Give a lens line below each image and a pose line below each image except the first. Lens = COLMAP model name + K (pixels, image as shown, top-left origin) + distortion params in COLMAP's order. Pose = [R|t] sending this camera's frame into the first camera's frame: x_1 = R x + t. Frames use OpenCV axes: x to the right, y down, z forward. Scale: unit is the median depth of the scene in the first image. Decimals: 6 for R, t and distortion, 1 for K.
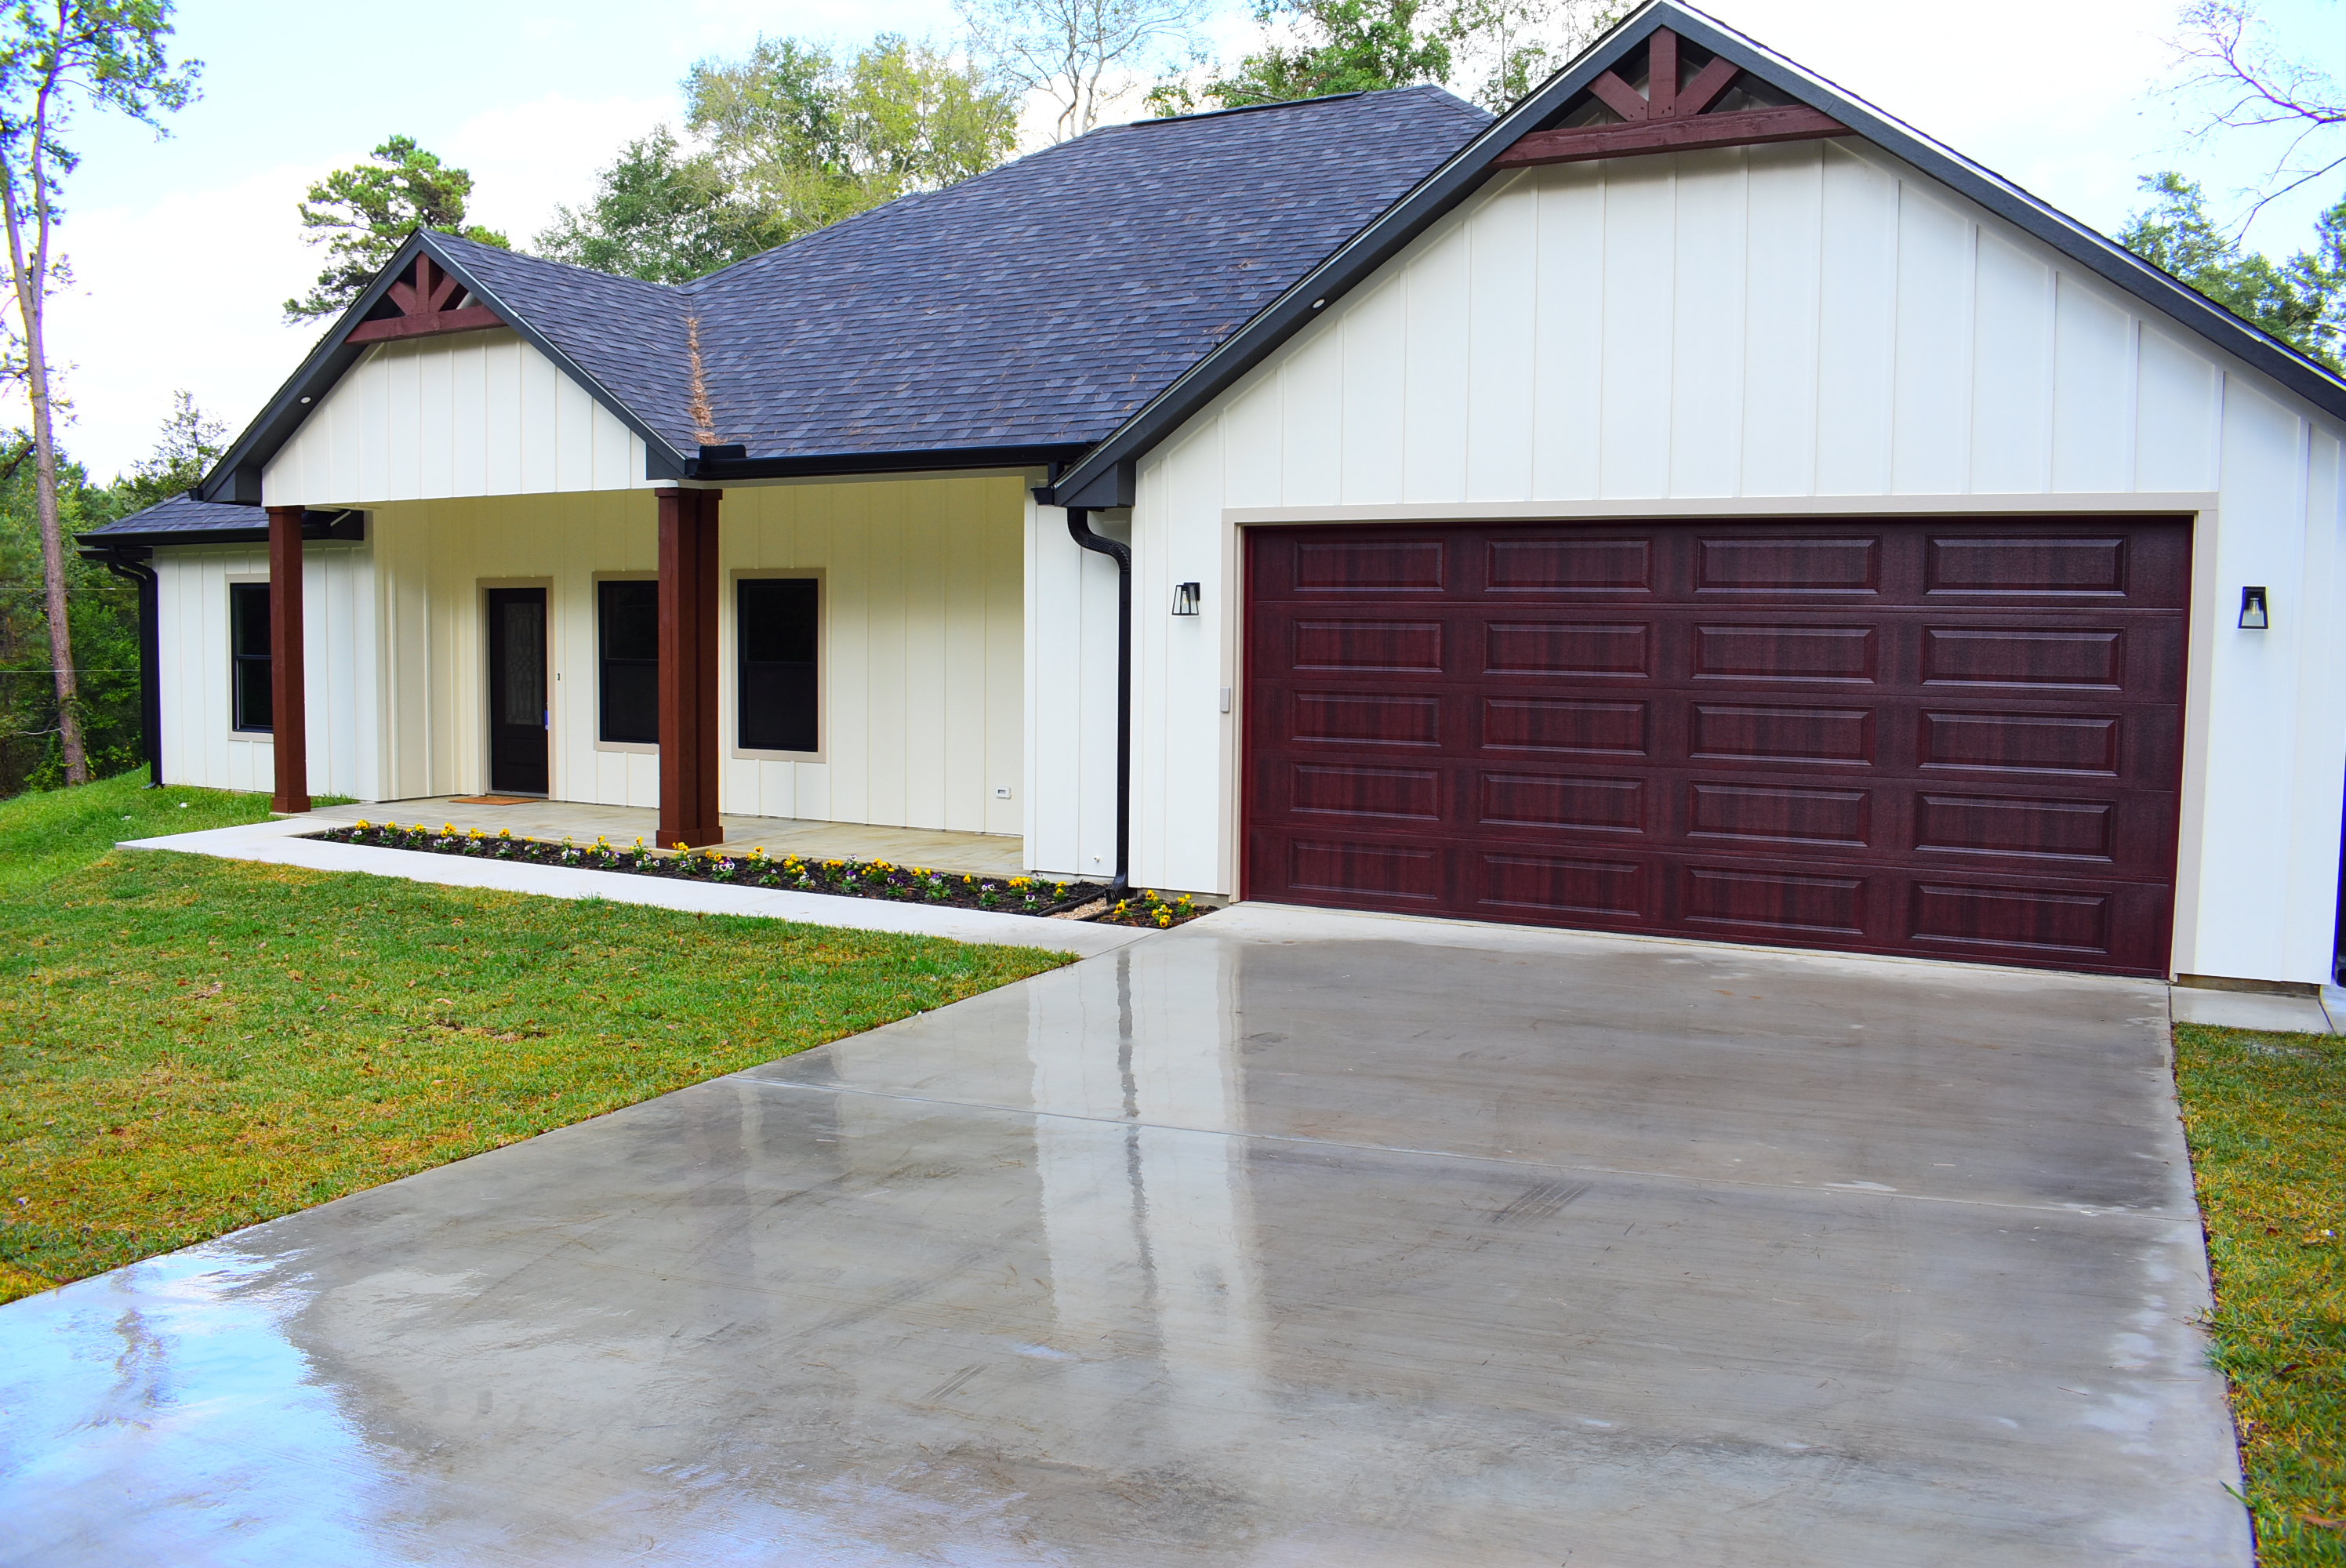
lens RADIAL K [[1826.8, 0, 1174.3], [0, 1826.8, 782.7], [0, 0, 1]] dist [-0.097555, 0.019265]
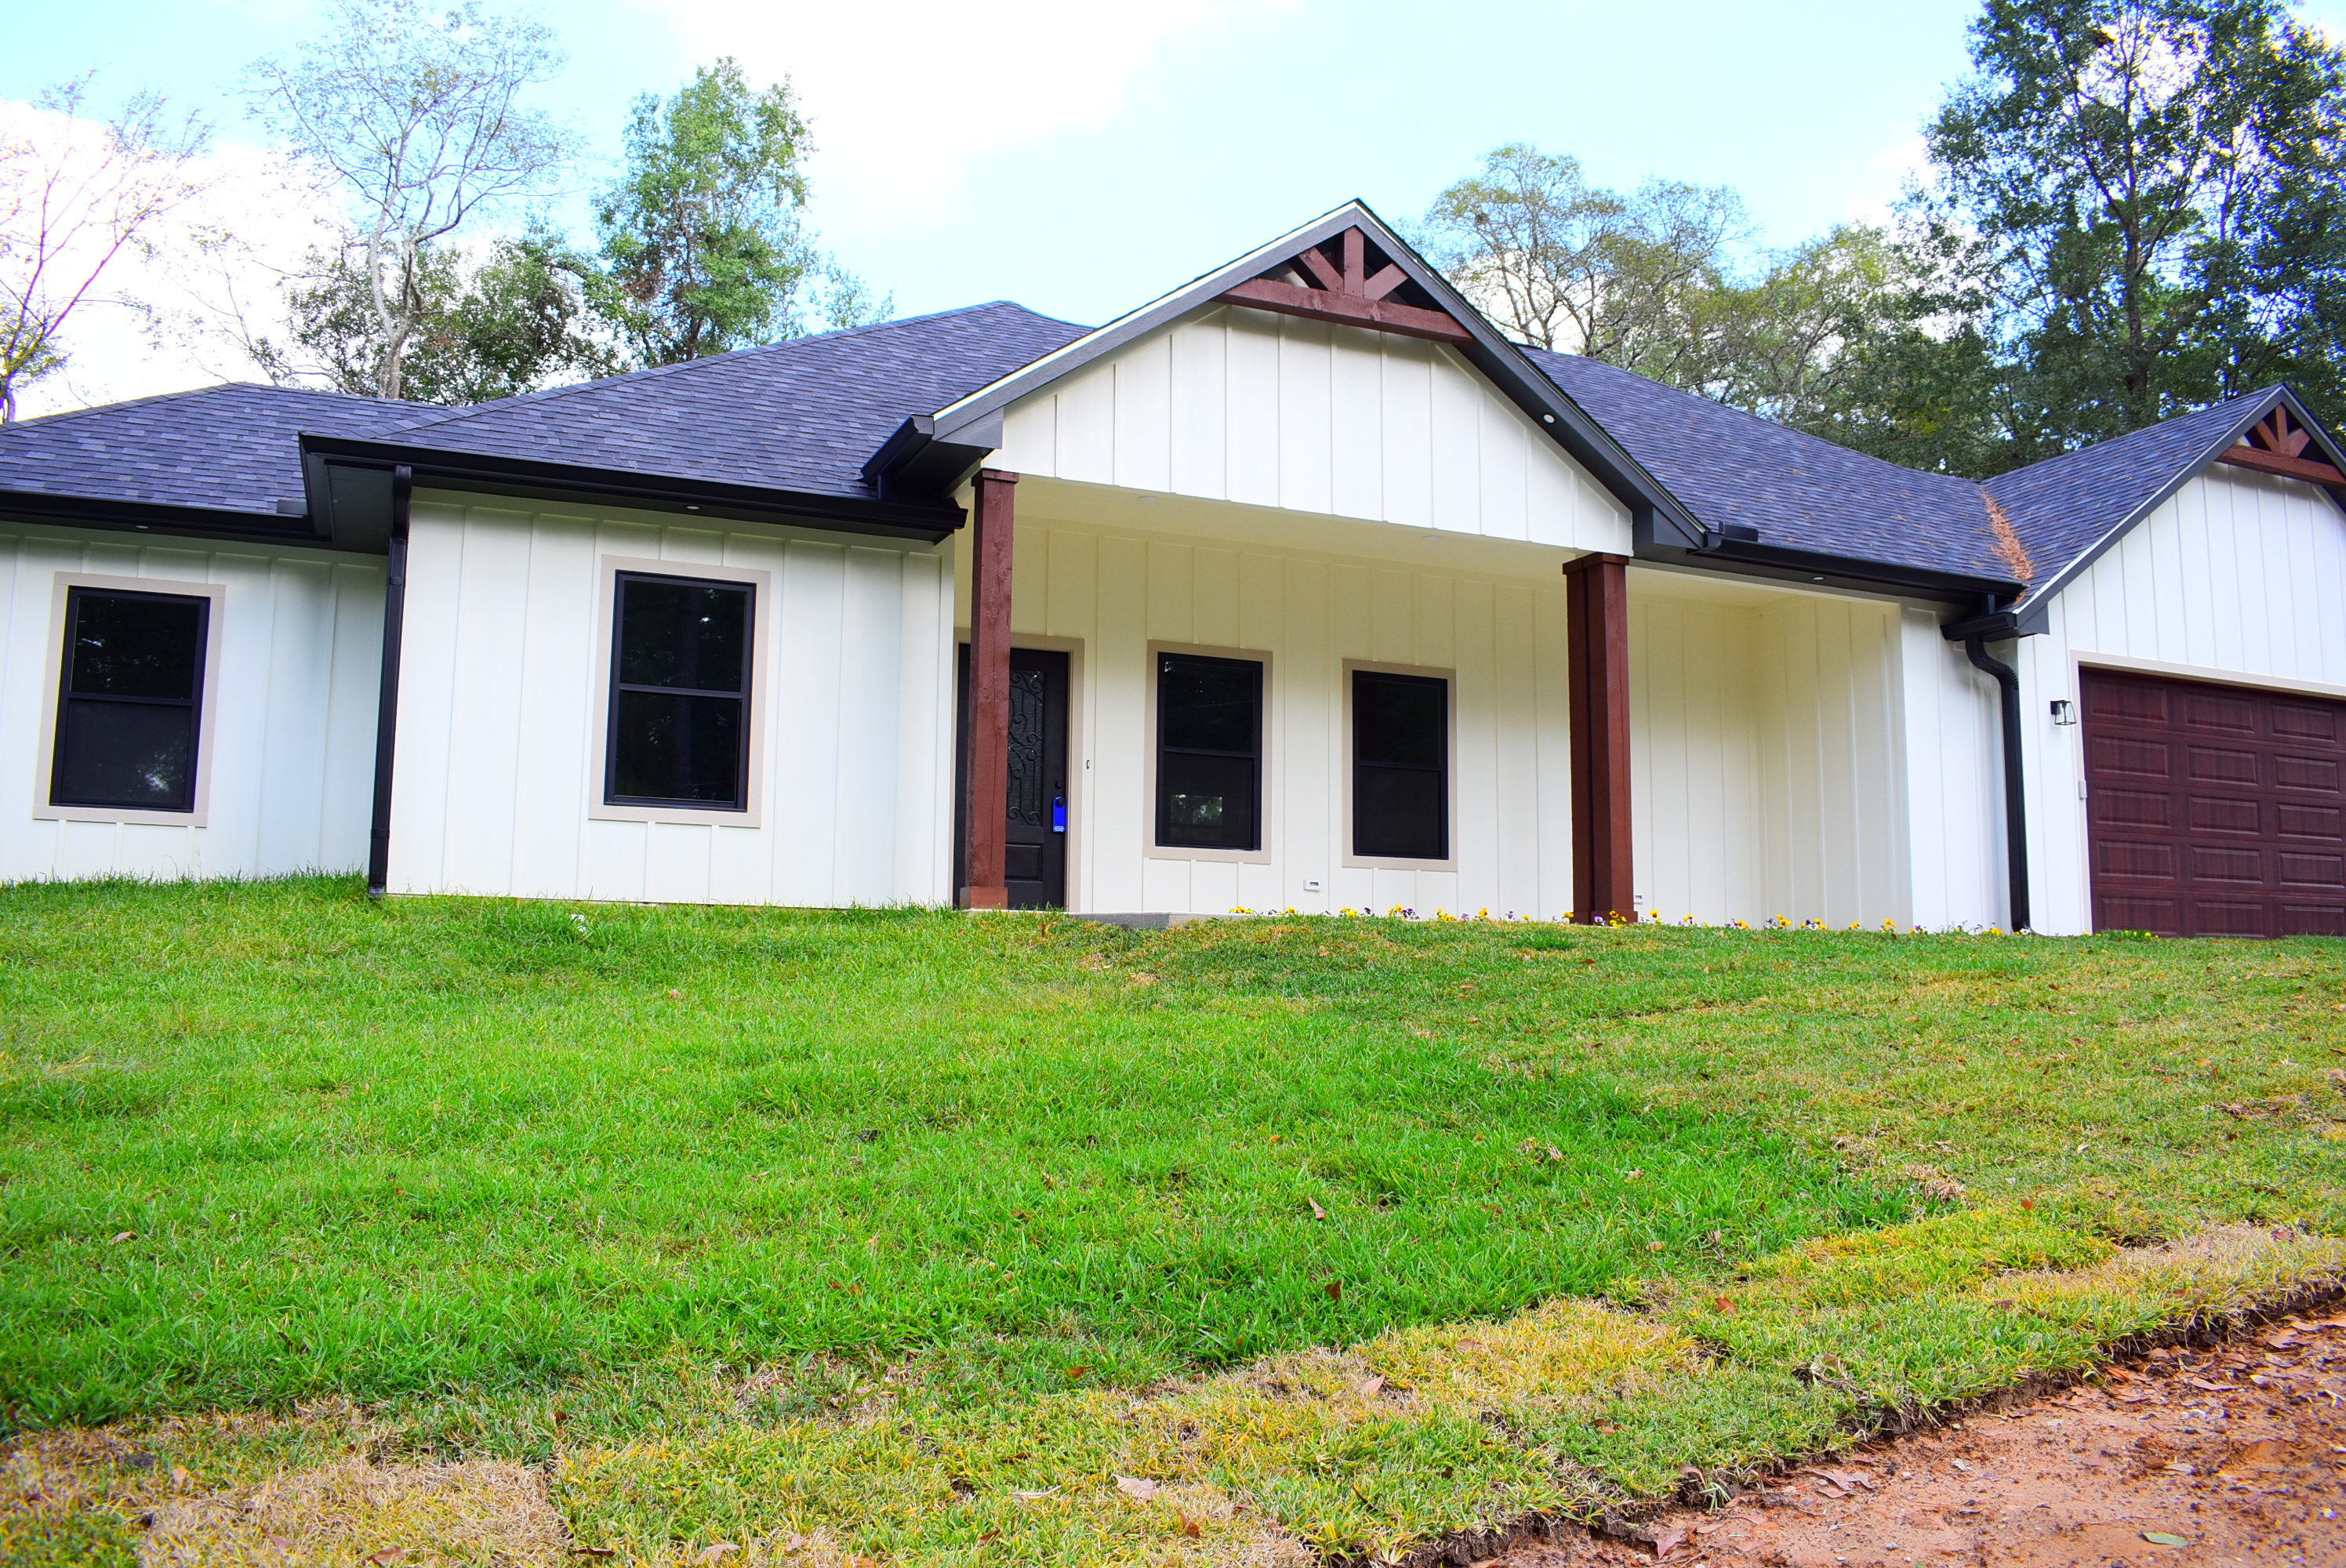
lens RADIAL K [[1826.8, 0, 1174.3], [0, 1826.8, 782.7], [0, 0, 1]] dist [-0.097555, 0.019265]
pose [[0.621671, 0.085437, 0.778605, -1.179933], [0.059481, 0.986014, -0.155688, 0.095049], [-0.781017, 0.143099, 0.607895, 0.612751]]
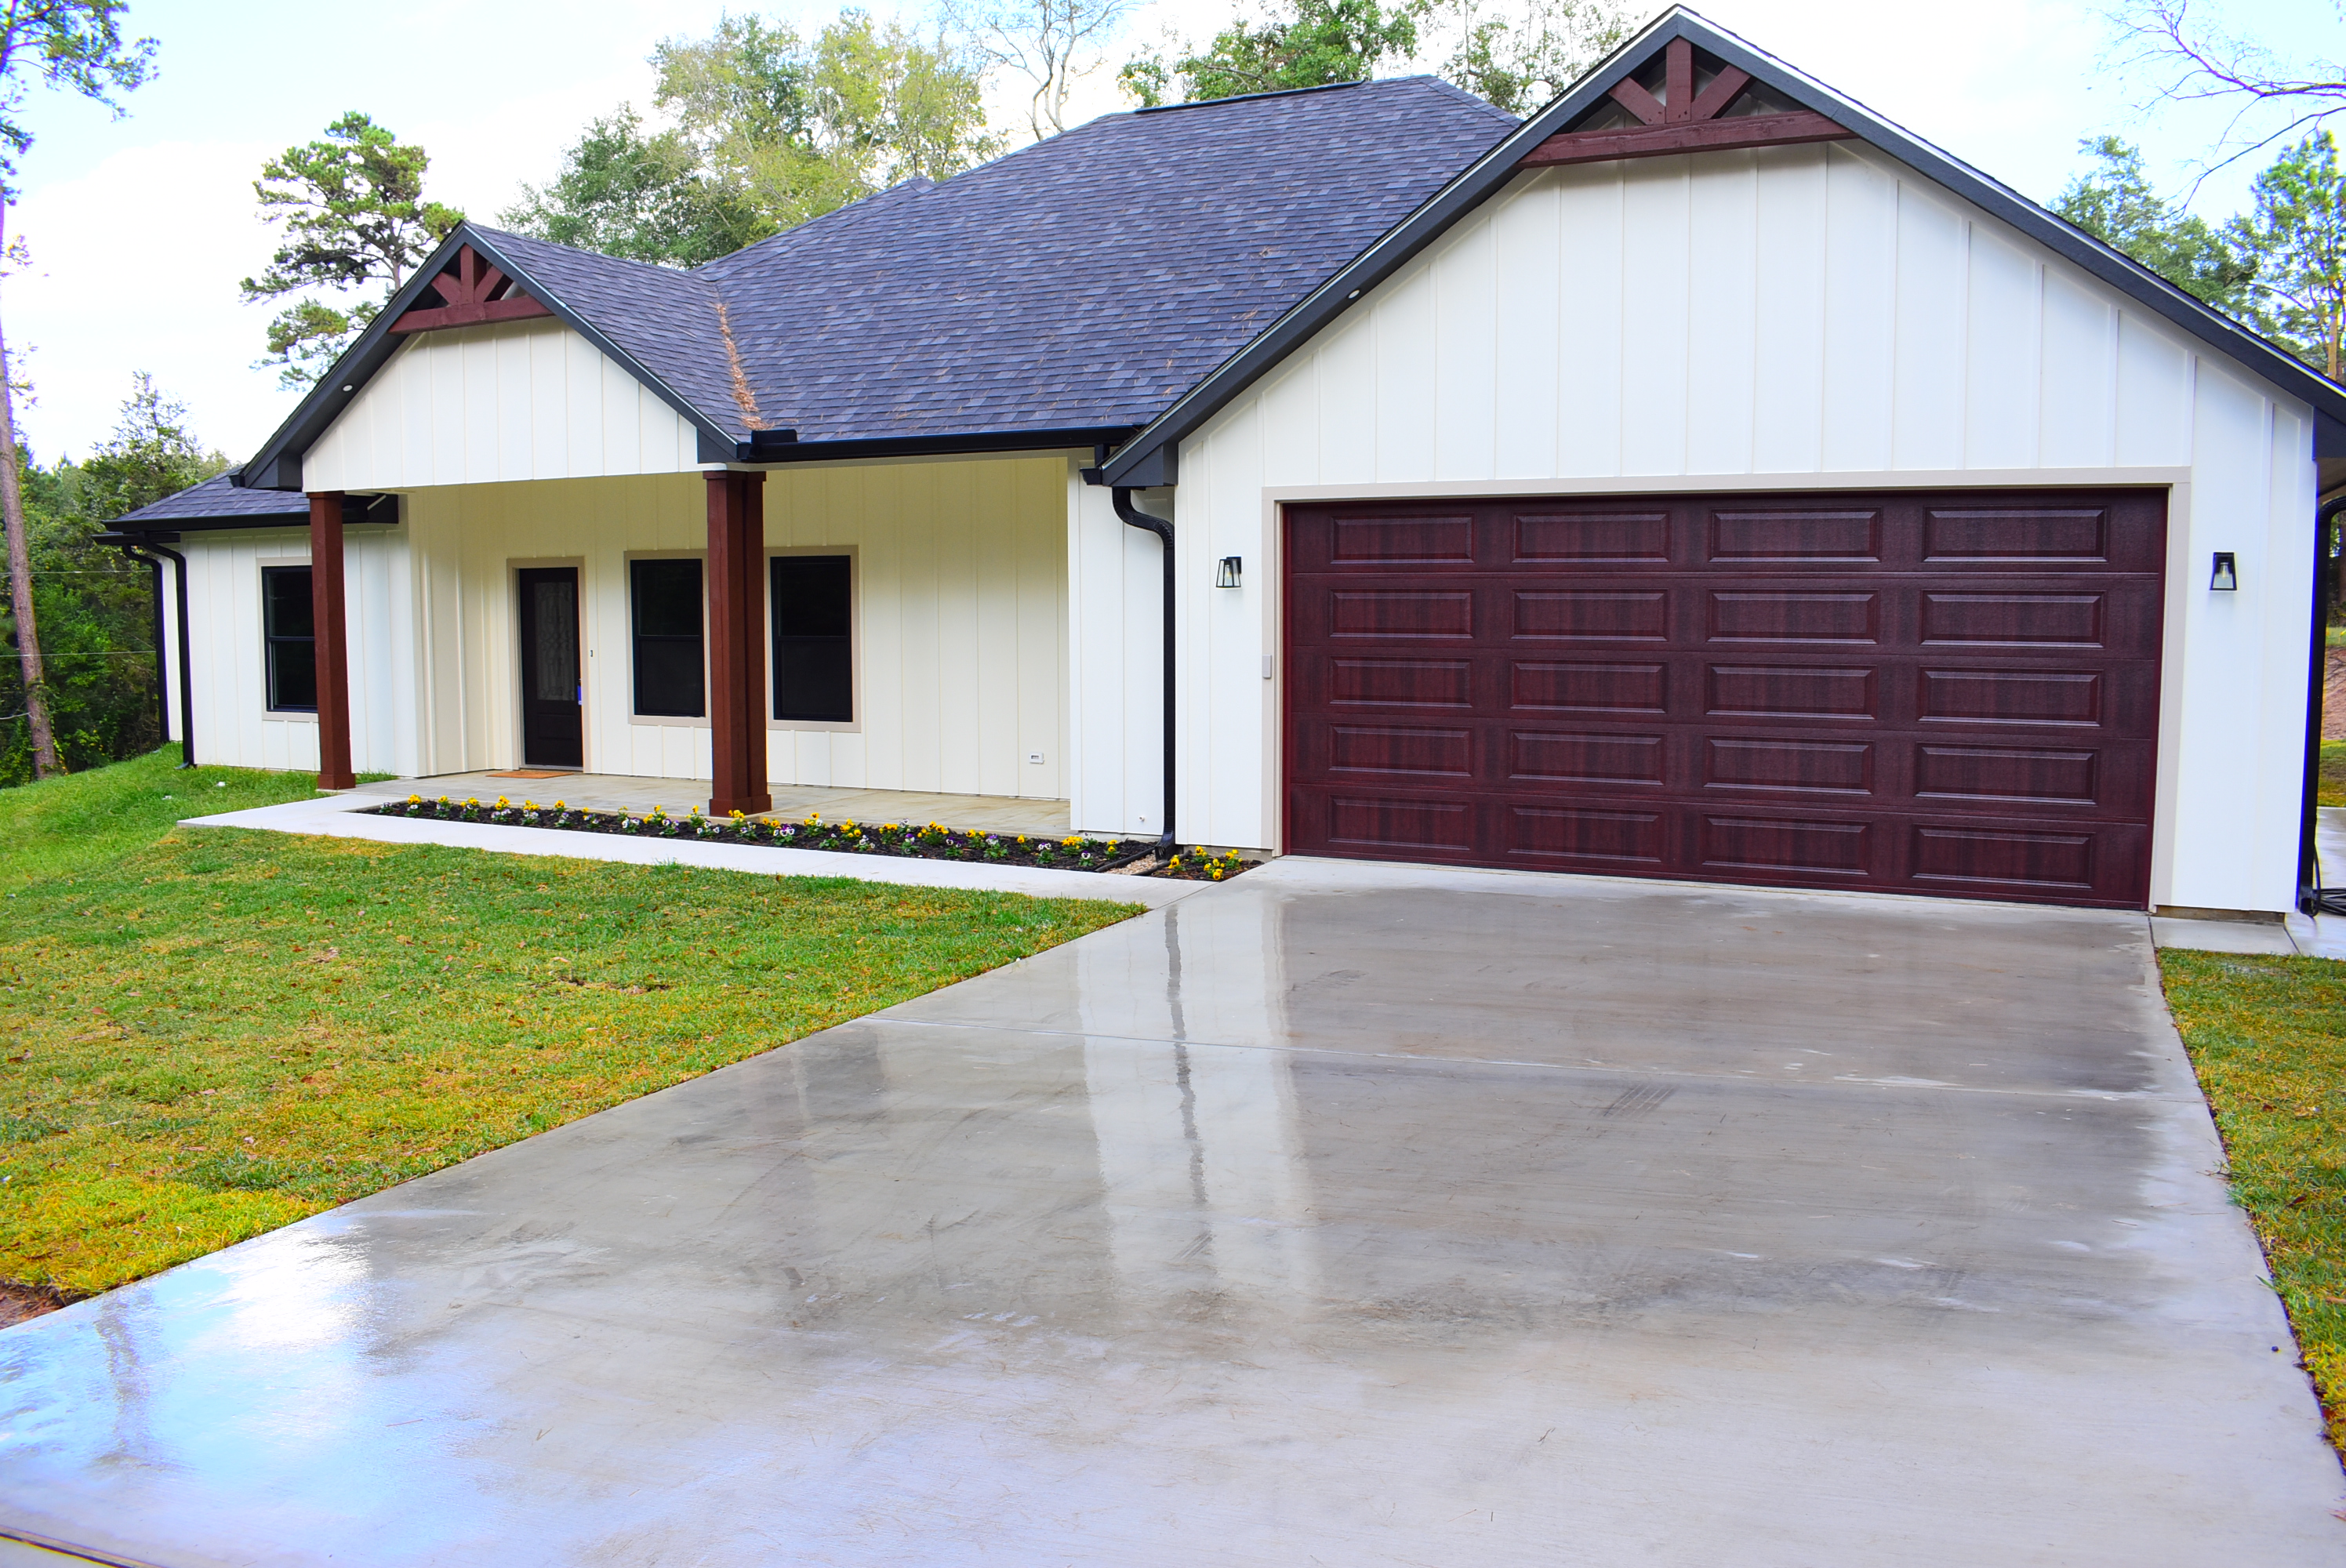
lens RADIAL K [[1826.8, 0, 1174.3], [0, 1826.8, 782.7], [0, 0, 1]] dist [-0.097555, 0.019265]
pose [[0.999483, -0.015447, 0.028188, -0.048314], [0.014938, 0.999723, 0.018193, 0.001827], [-0.028461, -0.017763, 0.999437, -0.054464]]
